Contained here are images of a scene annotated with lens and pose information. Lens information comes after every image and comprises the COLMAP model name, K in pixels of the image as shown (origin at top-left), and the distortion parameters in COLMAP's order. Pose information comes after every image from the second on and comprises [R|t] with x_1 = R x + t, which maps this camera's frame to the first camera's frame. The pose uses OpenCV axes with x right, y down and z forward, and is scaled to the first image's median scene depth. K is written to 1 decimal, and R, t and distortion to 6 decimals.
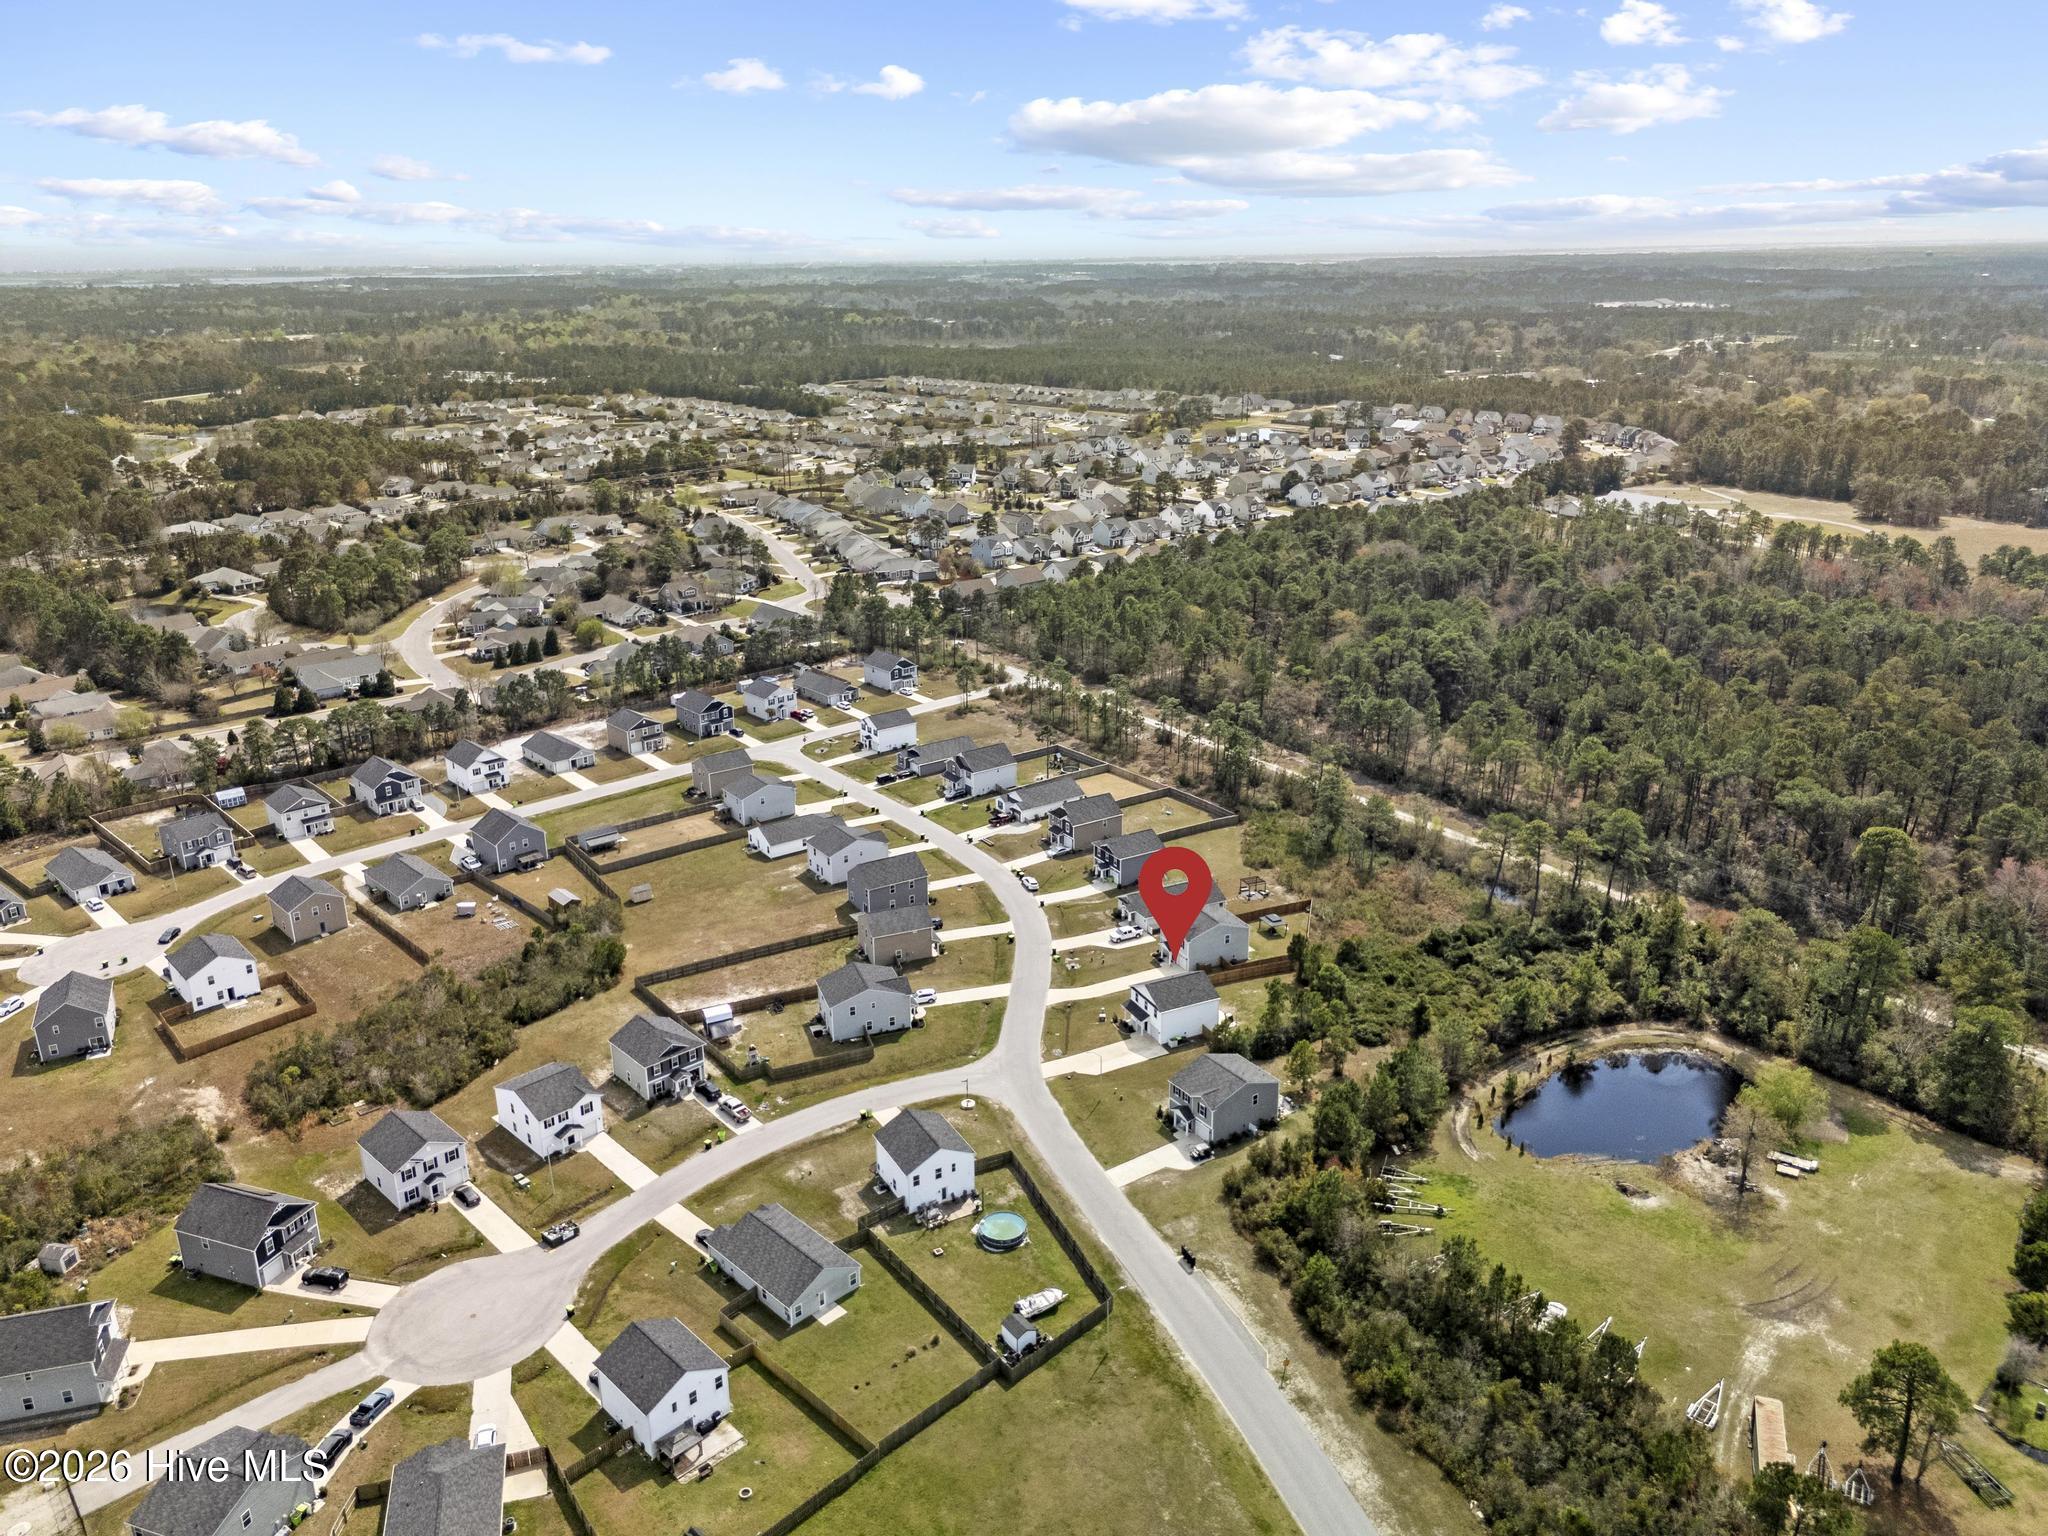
lens RADIAL K [[1514.2, 0, 1040.7], [0, 1514.2, 782.7], [0, 0, 1]] dist [0.079528, -0.093197]
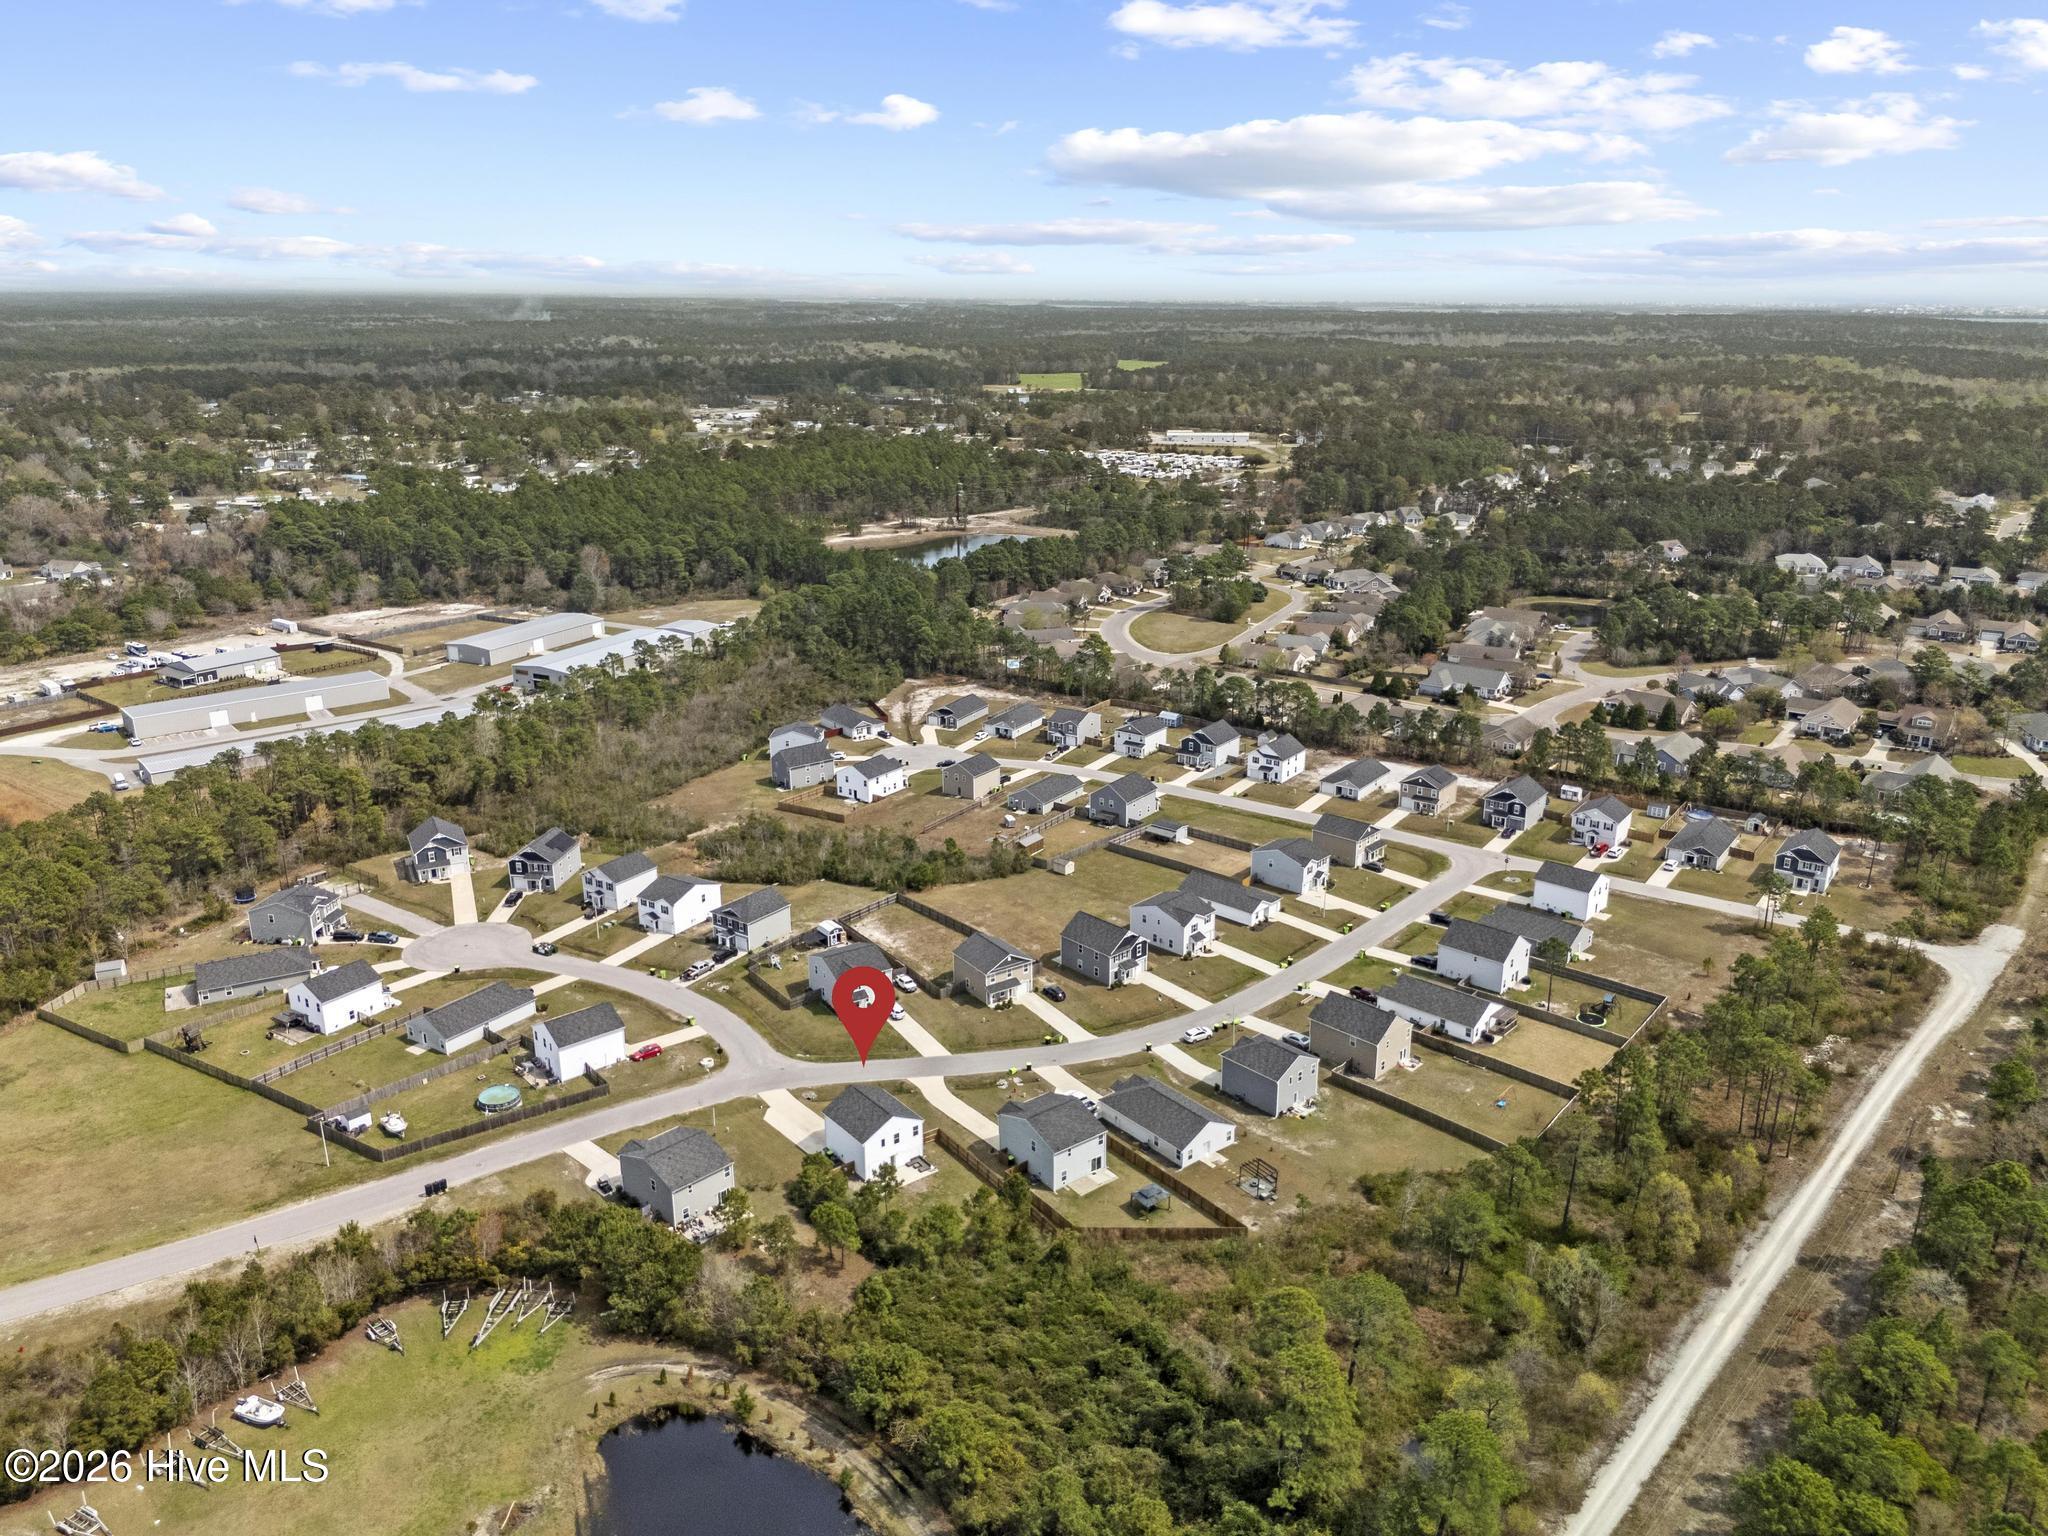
lens RADIAL K [[1525.5, 0, 1024.0], [0, 1525.5, 768.0], [0, 0, 1]] dist [0.037953, -0.001788]
pose [[0.192702, 0.303155, -0.933254, 0.831266], [-0.329213, 0.915929, 0.229550, -0.266718], [0.924384, 0.263004, 0.276304, 0.745085]]
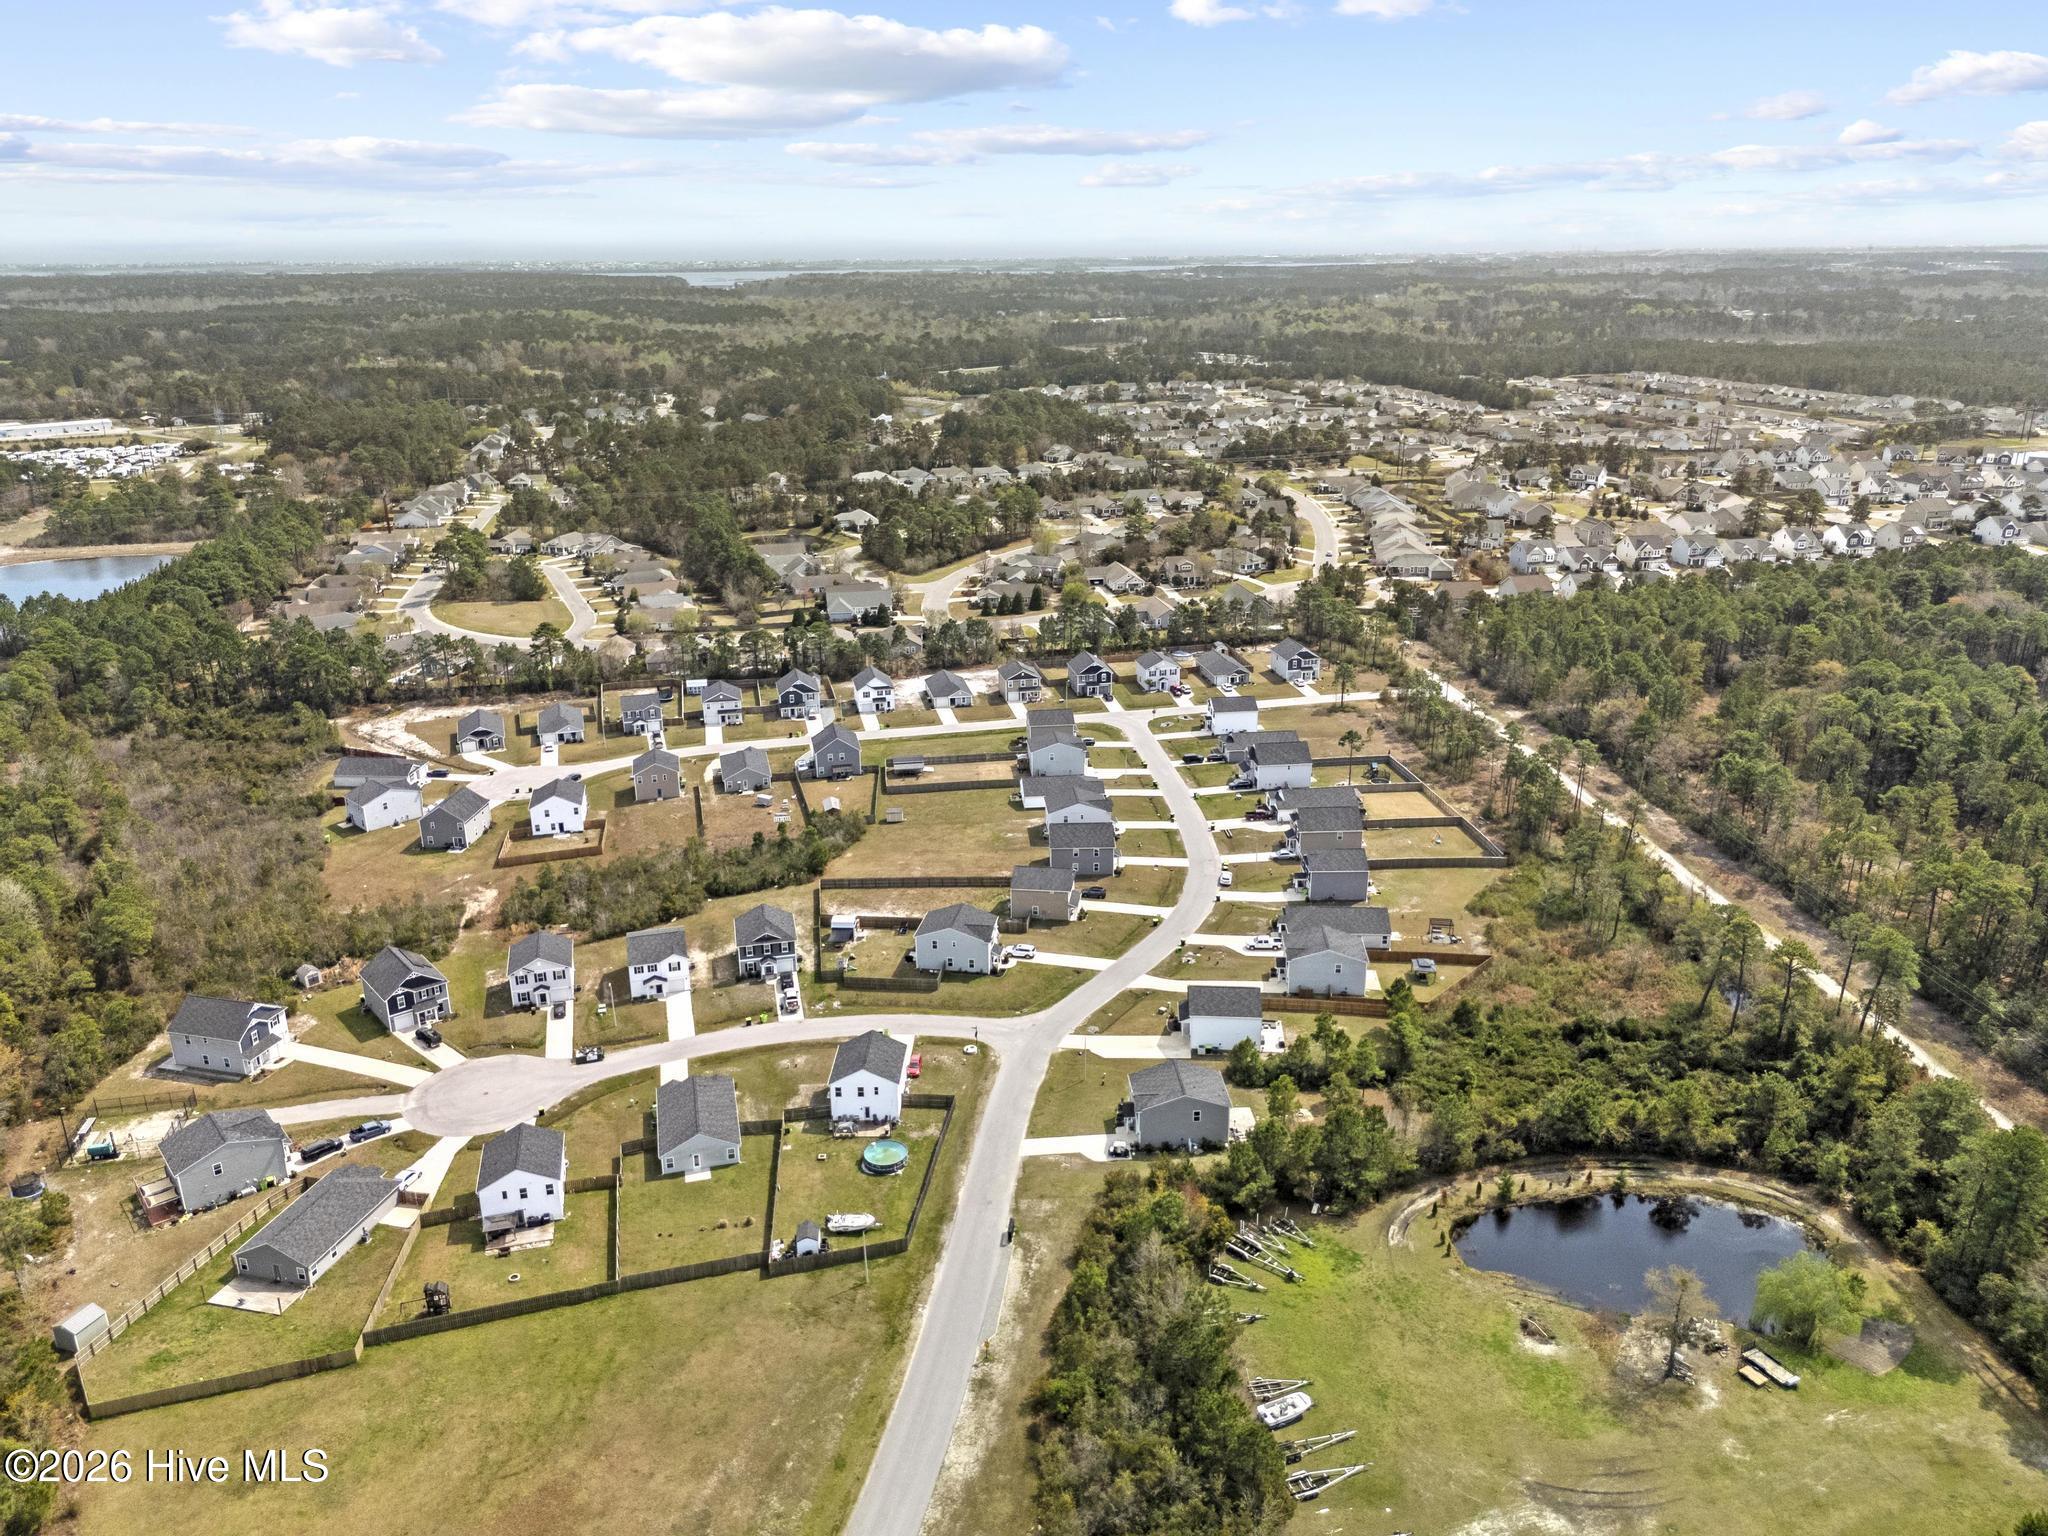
lens RADIAL K [[1514.2, 0, 1040.7], [0, 1514.2, 782.7], [0, 0, 1]] dist [0.079528, -0.093197]
pose [[0.864042, 0.170119, -0.473804, 0.404340], [-0.167007, 0.984737, 0.049011, -0.026809], [0.474910, 0.036781, 0.879265, 0.079264]]
